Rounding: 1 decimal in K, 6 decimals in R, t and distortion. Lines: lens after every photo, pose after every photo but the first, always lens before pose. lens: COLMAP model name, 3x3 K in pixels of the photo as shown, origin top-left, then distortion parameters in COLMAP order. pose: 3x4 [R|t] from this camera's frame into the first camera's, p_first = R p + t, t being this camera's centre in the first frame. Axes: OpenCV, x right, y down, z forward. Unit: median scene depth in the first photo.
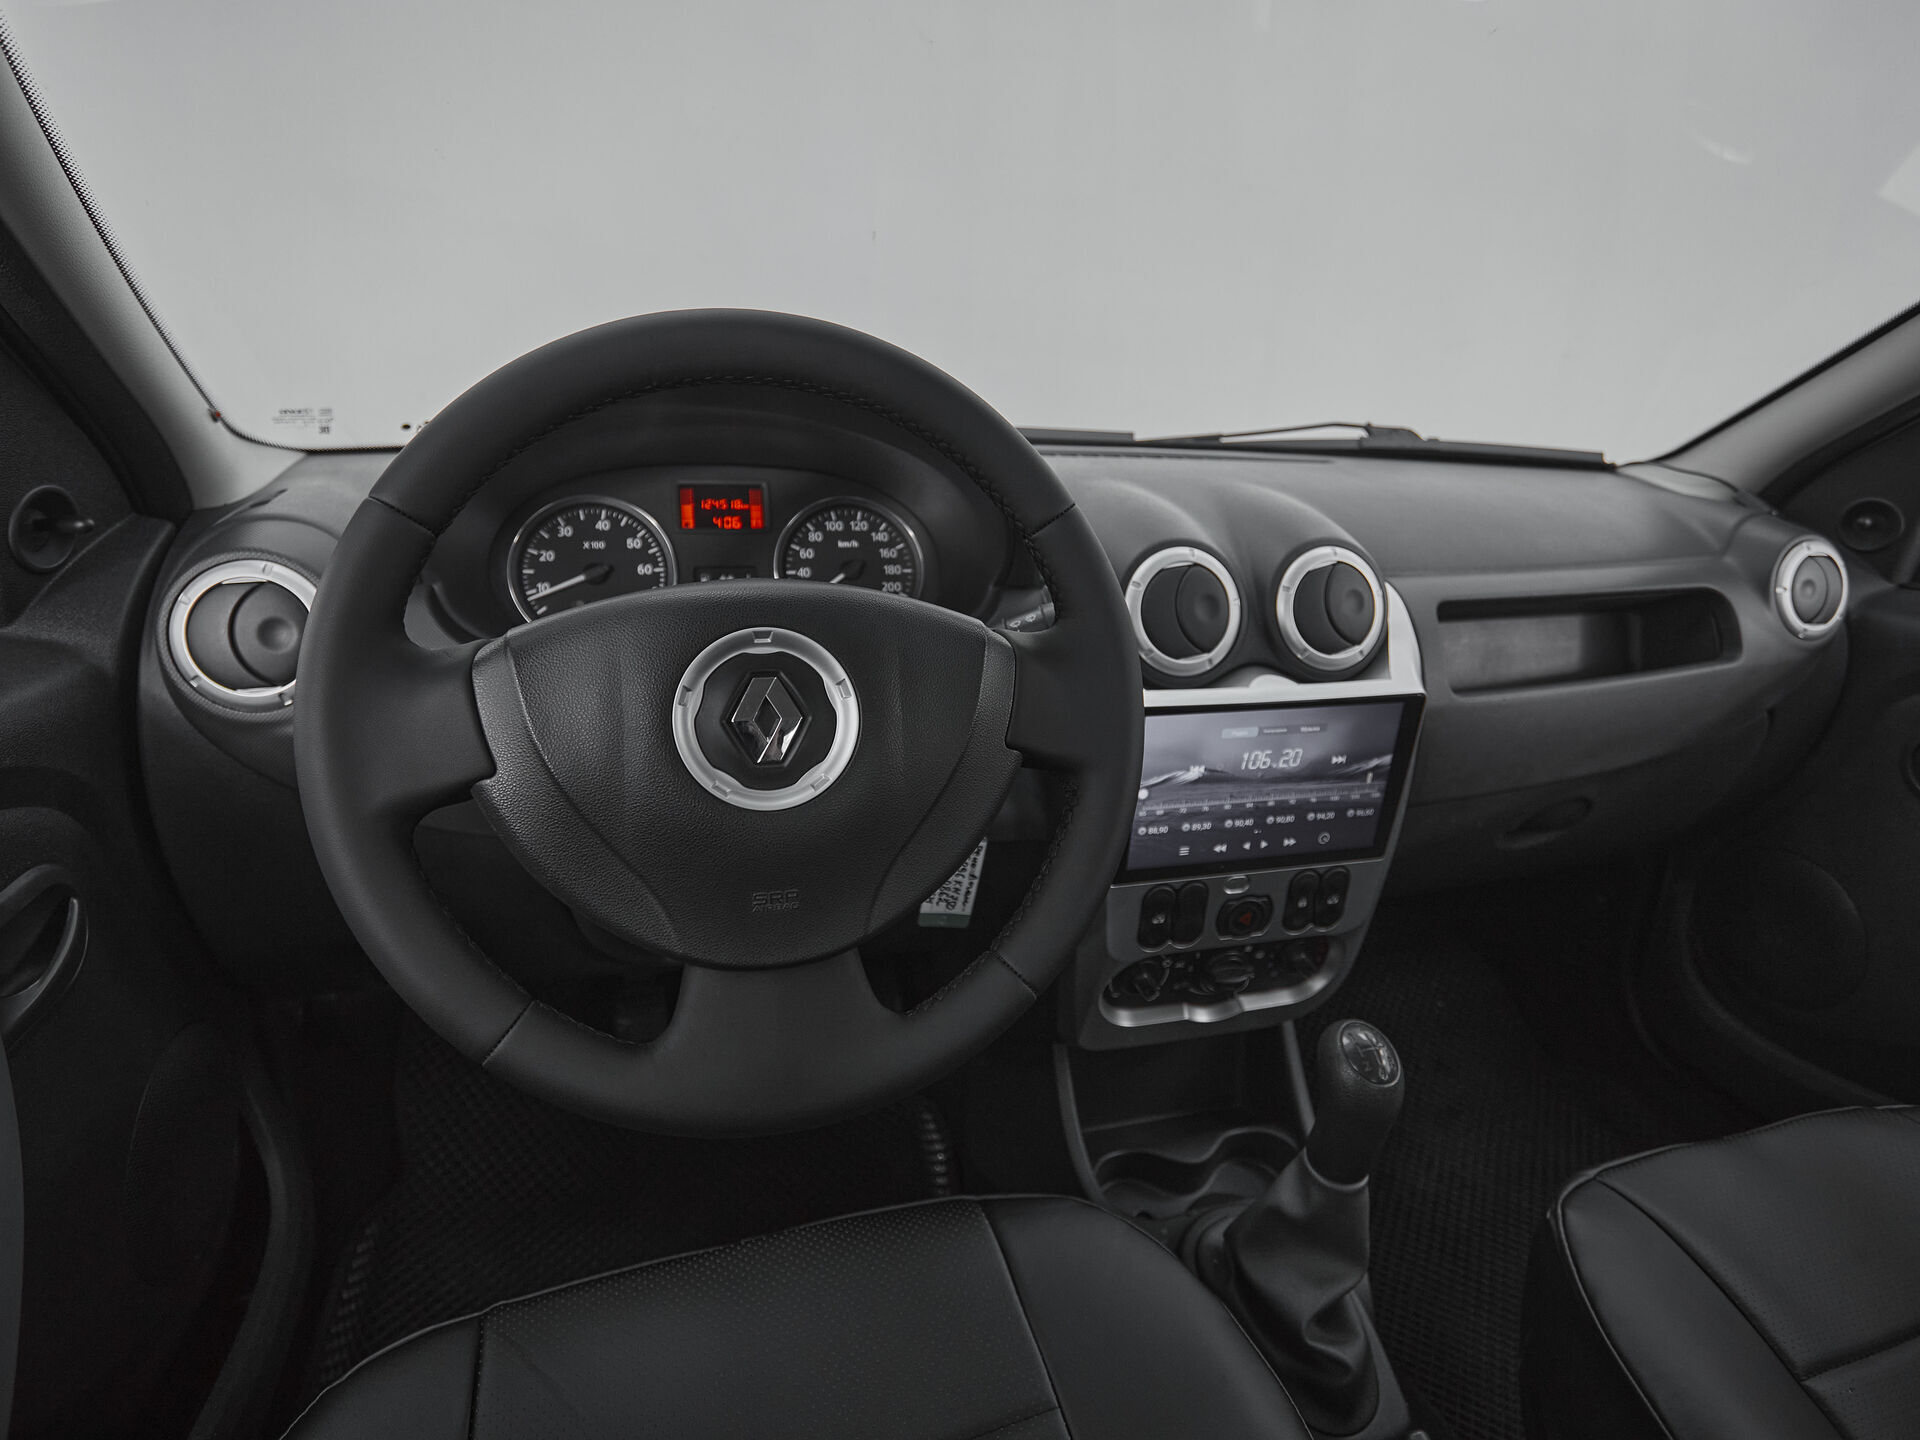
lens RADIAL K [[1007.4, 0, 945.0], [0, 1007.4, 714.1], [0, 0, 1]] dist [0.001215, -0.000356]
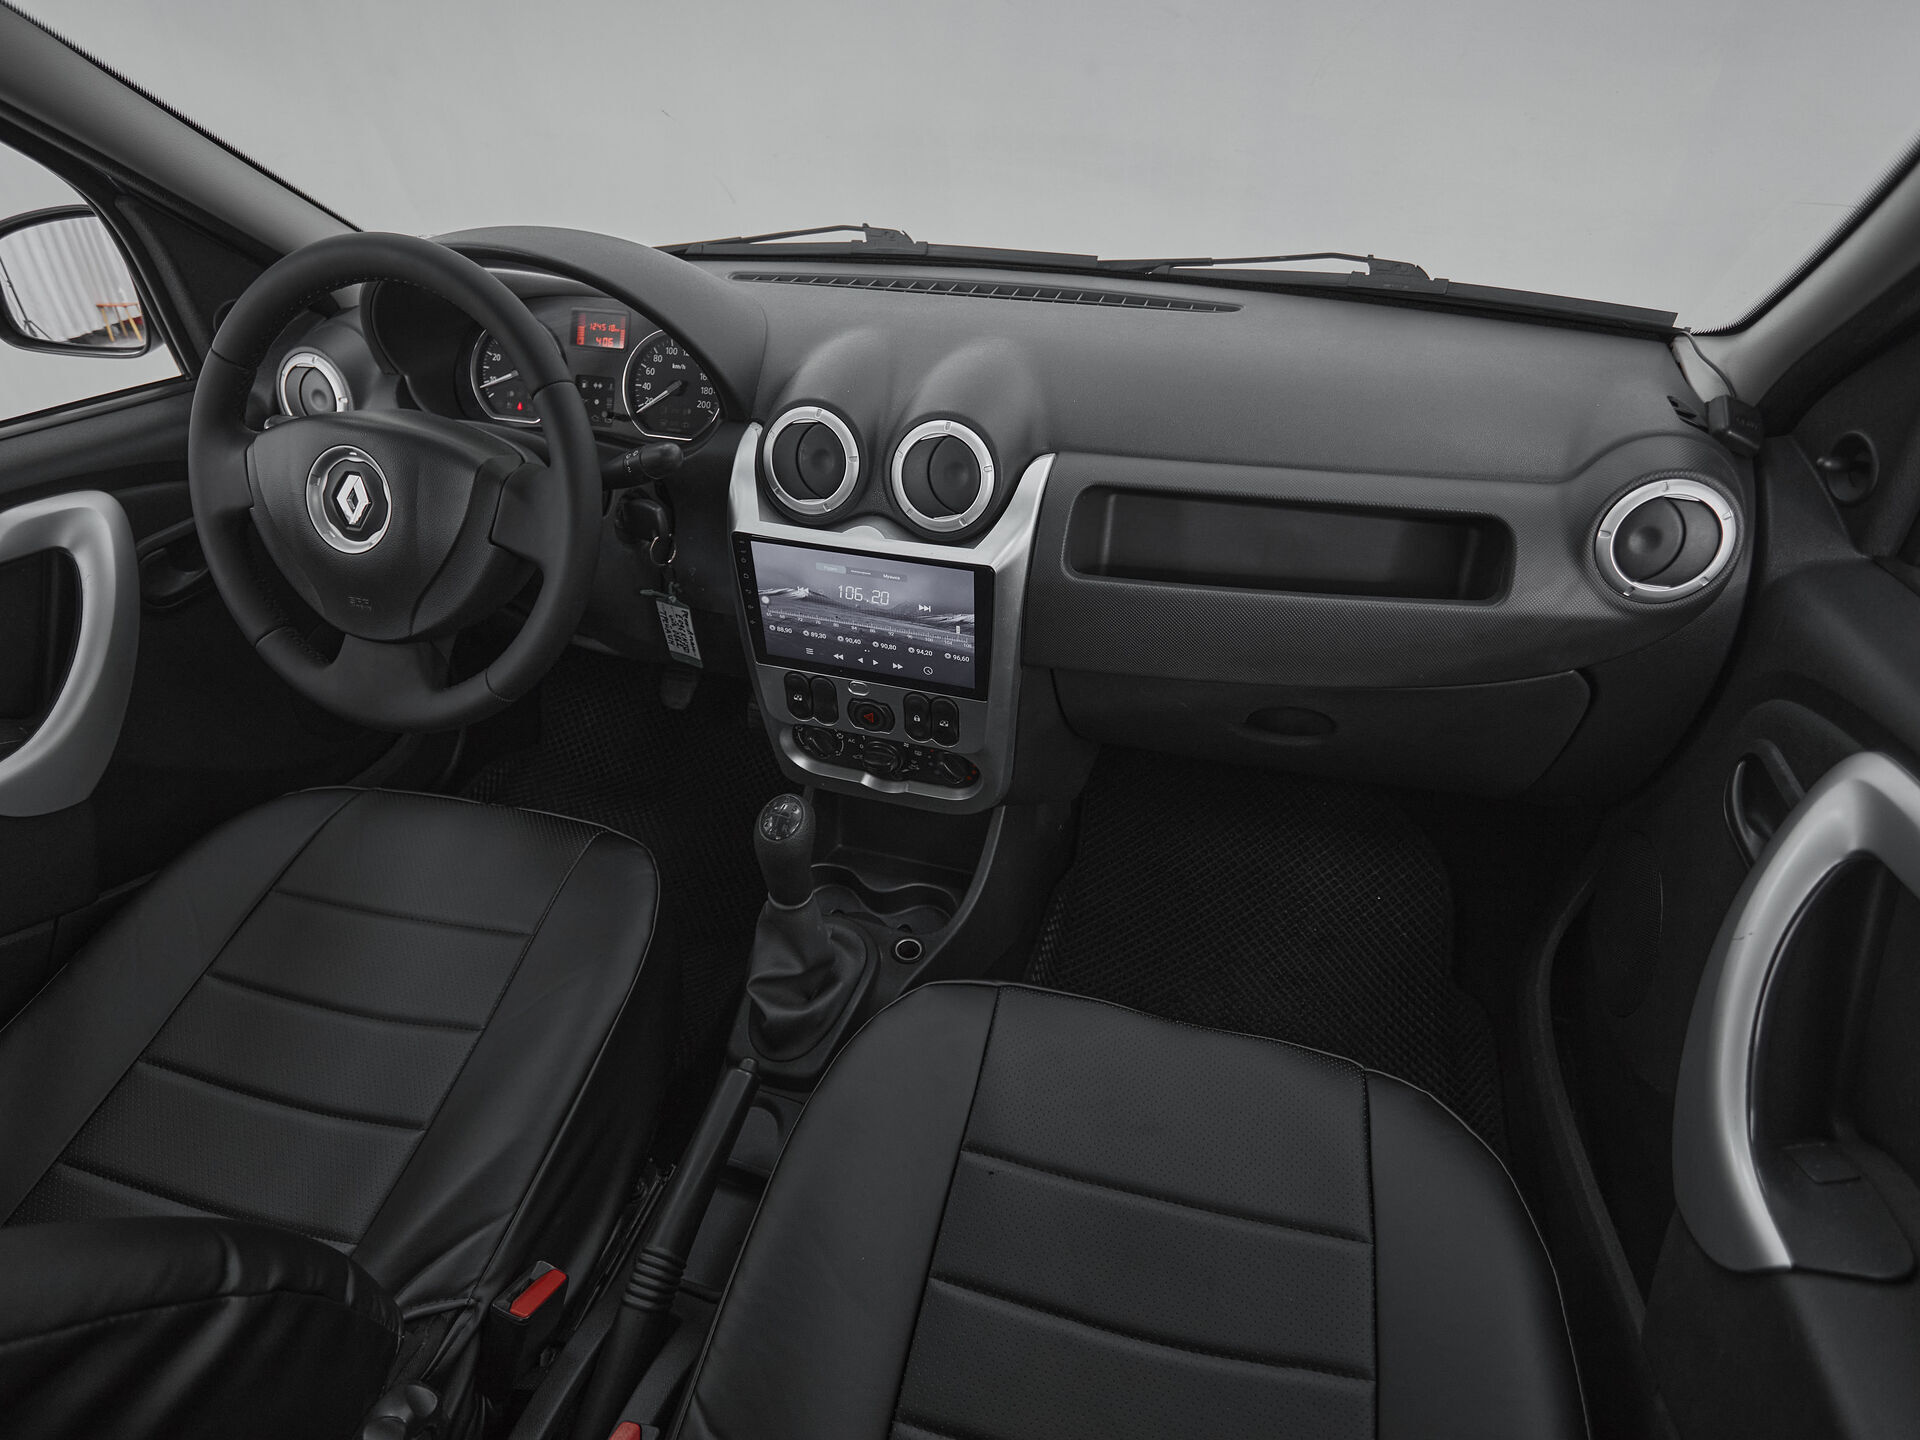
lens RADIAL K [[1007.4, 0, 945.0], [0, 1007.4, 714.1], [0, 0, 1]] dist [0.001215, -0.000356]
pose [[0.840612, 0.269950, -0.469574, 0.990588], [-0.139602, 0.945642, 0.293722, -0.185686], [0.523339, -0.181353, 0.832603, 0.010320]]
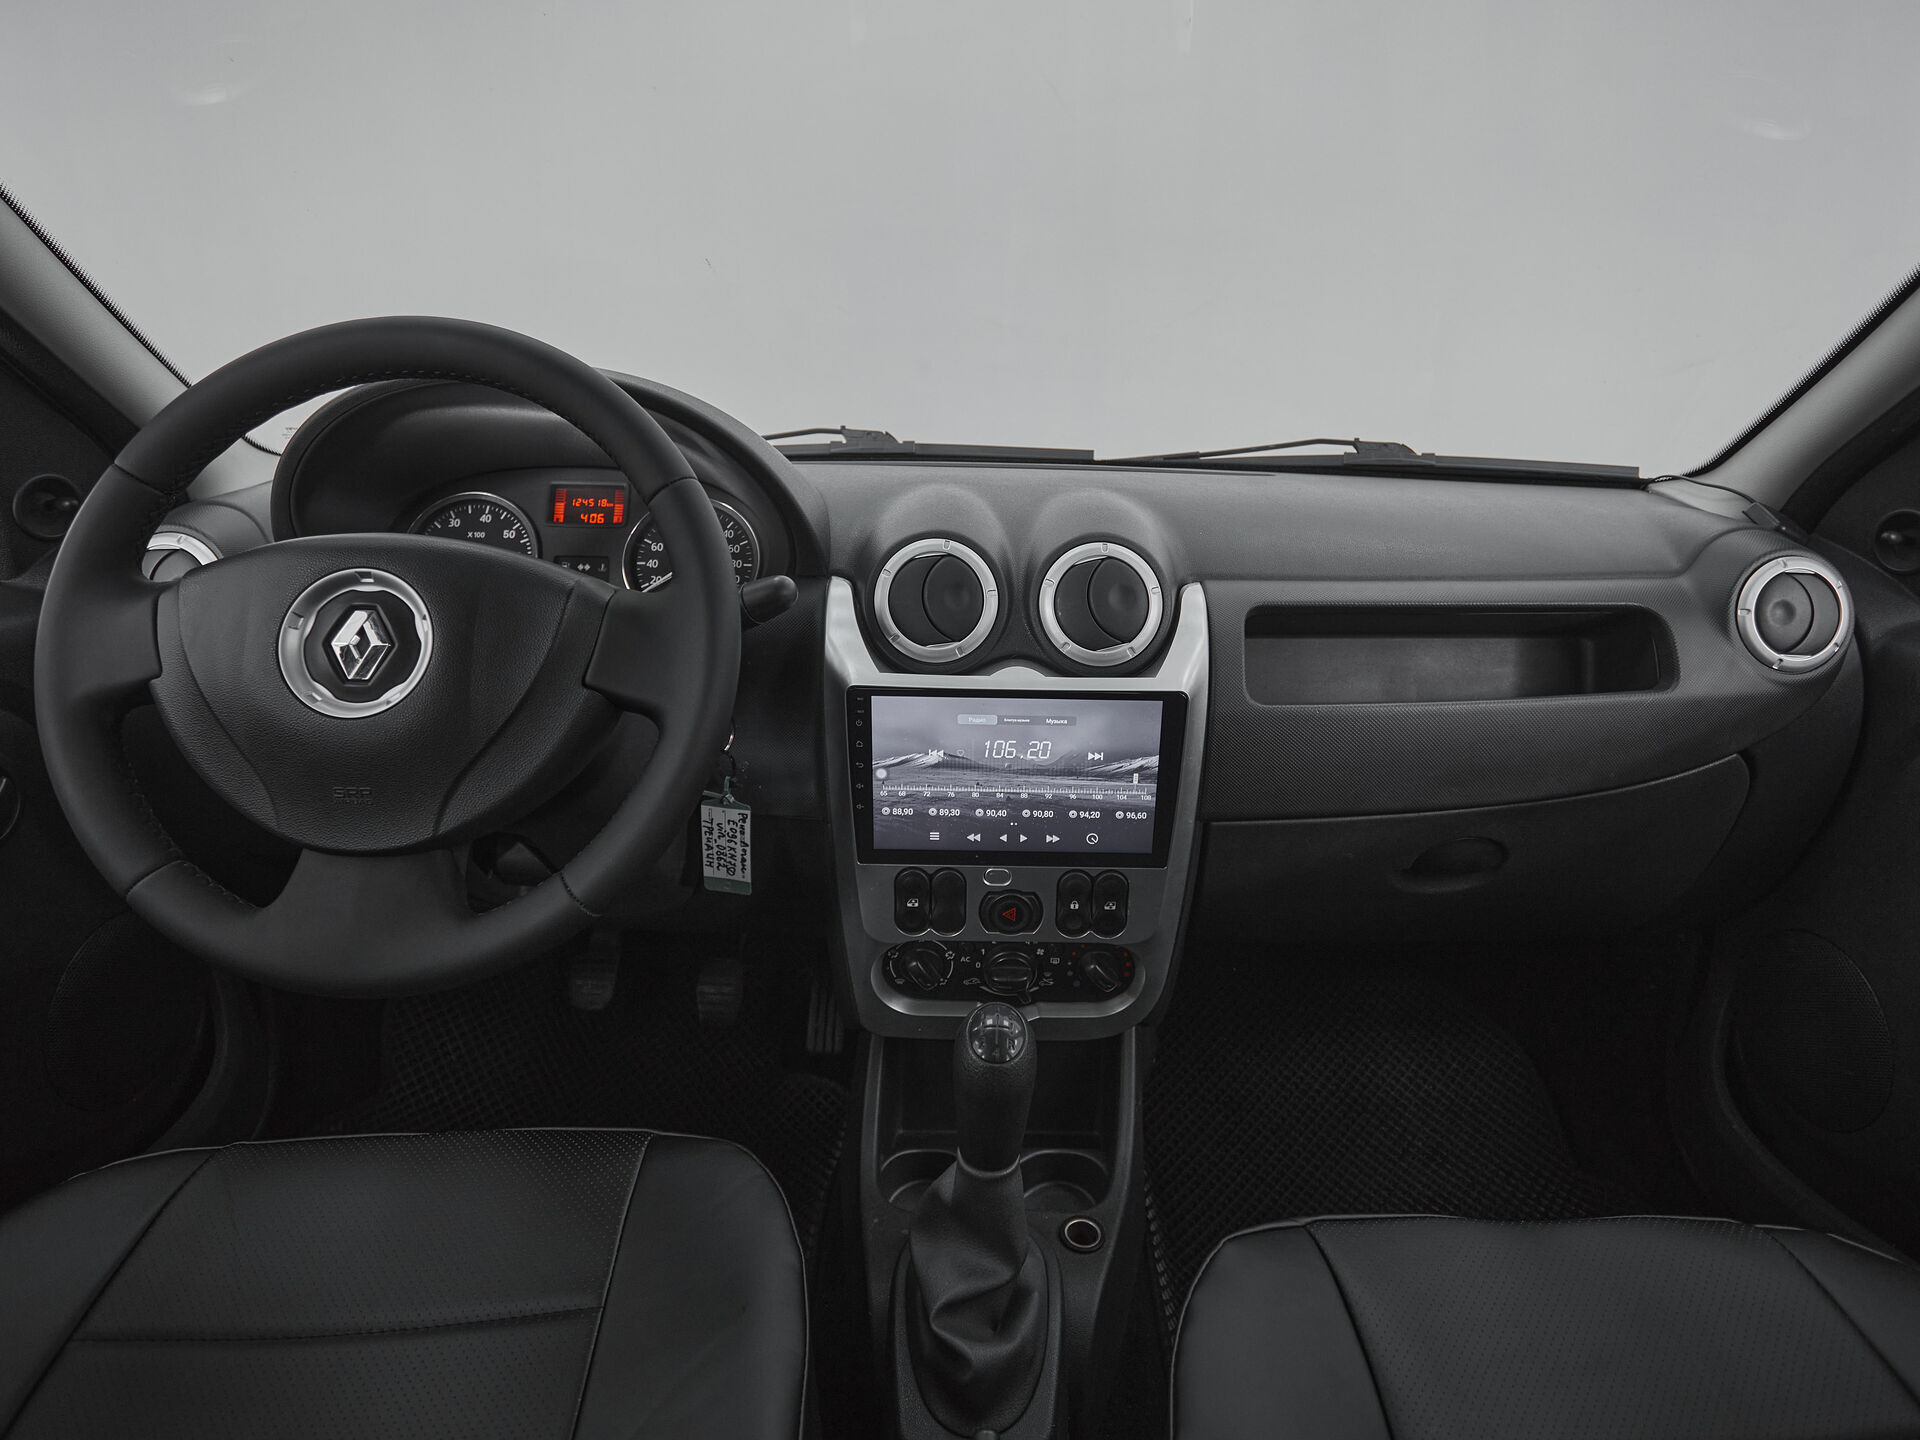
lens RADIAL K [[1032.4, 0, 970.1], [0, 1032.4, 713.4], [0, 0, 1]] dist [0.000853, -0.001417]
pose [[0.965448, 0.051454, -0.255466, 0.524112], [-0.066921, 0.996391, -0.052218, 0.063768], [0.251858, 0.067509, 0.965407, -0.002575]]
